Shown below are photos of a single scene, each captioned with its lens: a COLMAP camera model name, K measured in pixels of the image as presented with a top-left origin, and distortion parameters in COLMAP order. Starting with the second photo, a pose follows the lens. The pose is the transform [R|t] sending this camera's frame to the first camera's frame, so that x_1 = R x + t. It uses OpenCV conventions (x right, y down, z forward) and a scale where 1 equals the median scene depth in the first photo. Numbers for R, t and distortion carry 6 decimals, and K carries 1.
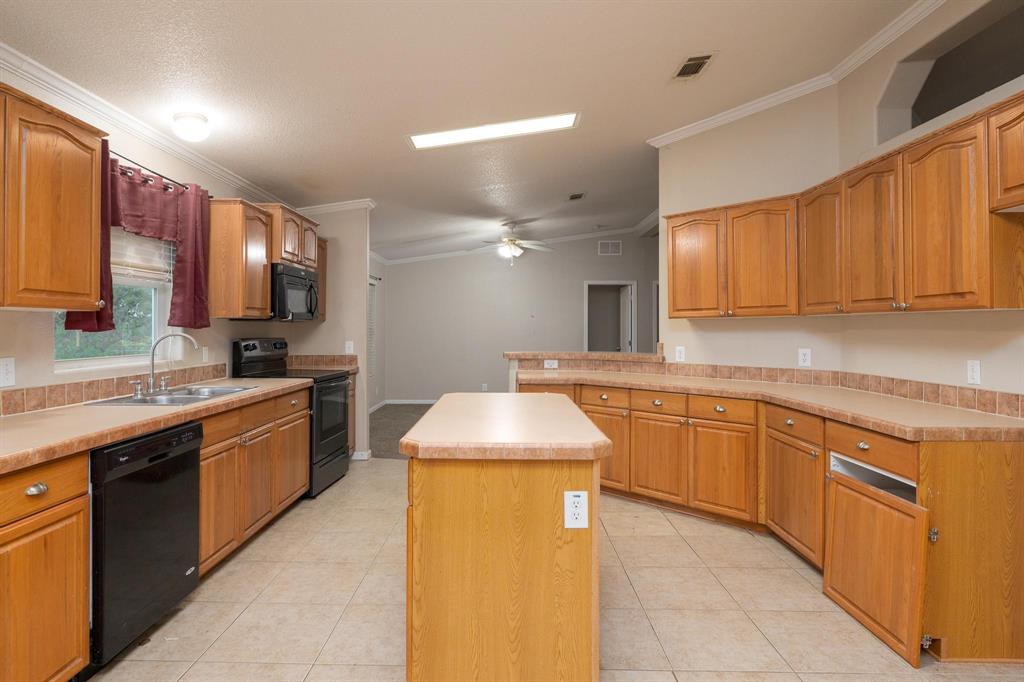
lens RADIAL K [[549.5, 0, 497.1], [0, 549.5, 323.3], [0, 0, 1]] dist [-0.002205, -0.000085]
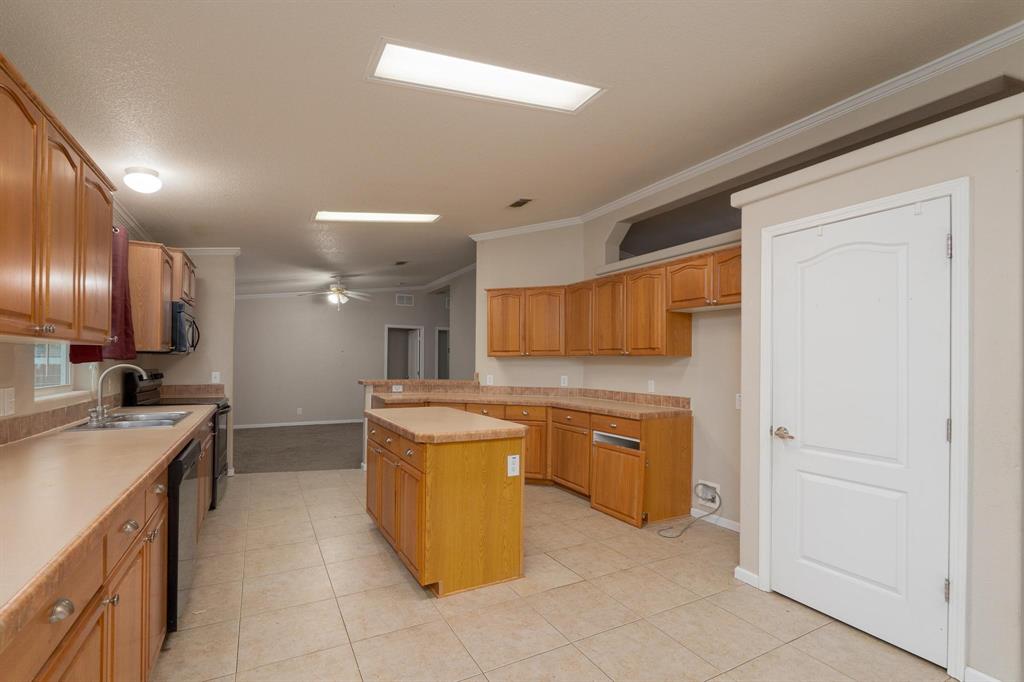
lens RADIAL K [[455.8, 0, 499.7], [0, 455.8, 357.0], [0, 0, 1]] dist [-0.003815, 0.000111]
pose [[0.872791, 0.013983, 0.487895, -0.352677], [-0.014192, 0.999894, -0.003270, -0.005450], [-0.487889, -0.004070, 0.872896, -0.155463]]
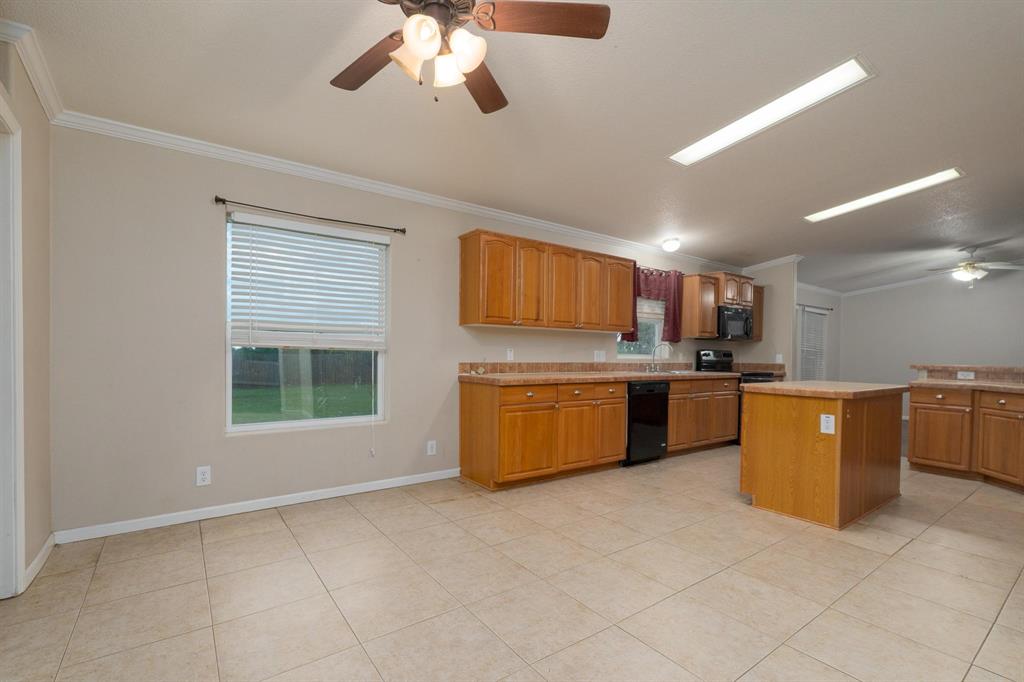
lens RADIAL K [[455.8, 0, 499.7], [0, 455.8, 357.0], [0, 0, 1]] dist [-0.003815, 0.000111]
pose [[0.597527, 0.016018, -0.801689, 0.421023], [-0.008613, 0.999871, 0.013559, 0.047792], [0.801803, -0.001197, 0.597588, -0.522820]]
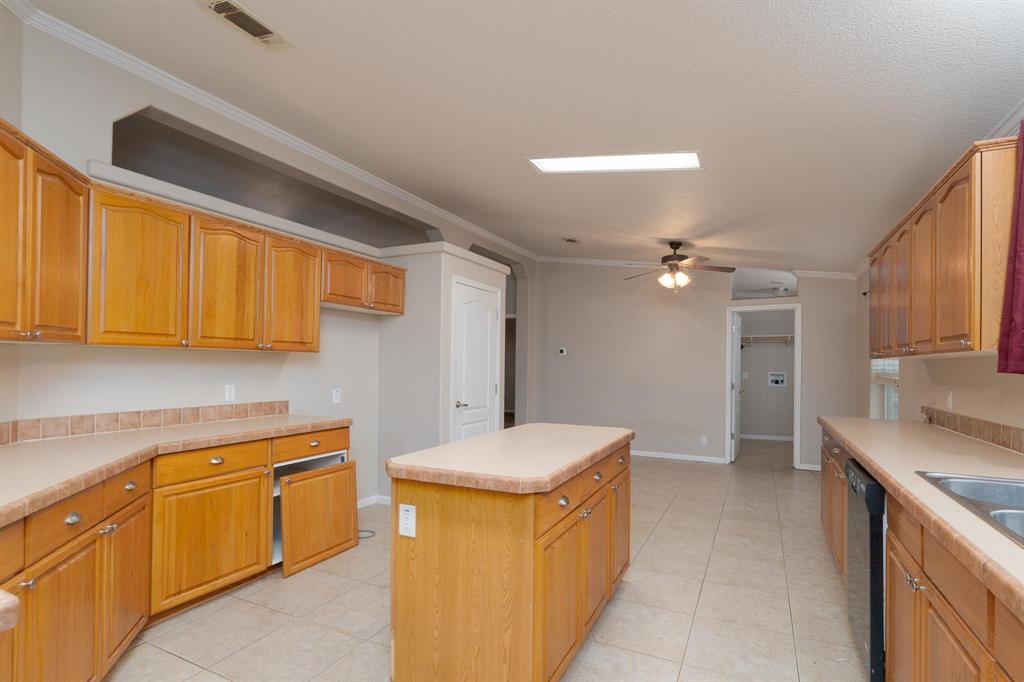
lens RADIAL K [[486.4, 0, 535.1], [0, 486.4, 359.0], [0, 0, 1]] dist [-0.000050, 0.000093]
pose [[-0.916045, -0.005503, 0.401037, -0.290509], [-0.013866, 0.999743, -0.017955, 0.009267], [-0.400835, -0.022008, -0.915886, 1.465255]]
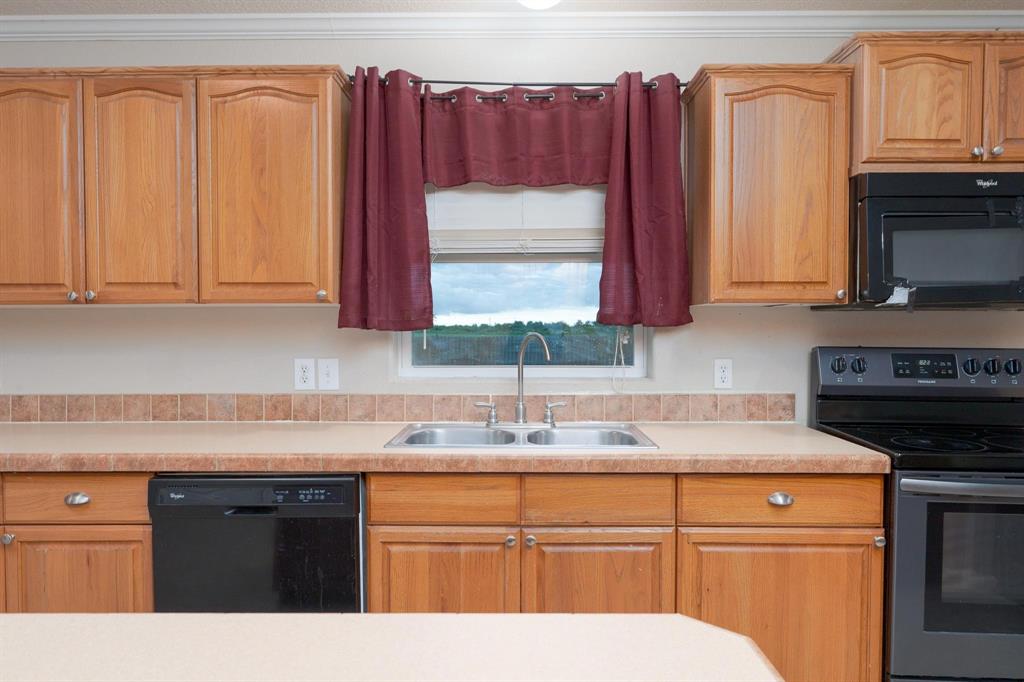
lens RADIAL K [[687.3, 0, 512.1], [0, 687.3, 345.4], [0, 0, 1]] dist [-0.002650, 0.000627]
pose [[0.012827, 0.029294, -0.999489, 0.177723], [0.011398, 0.999502, 0.029441, 0.007542], [0.999853, -0.011770, 0.012487, 0.912914]]
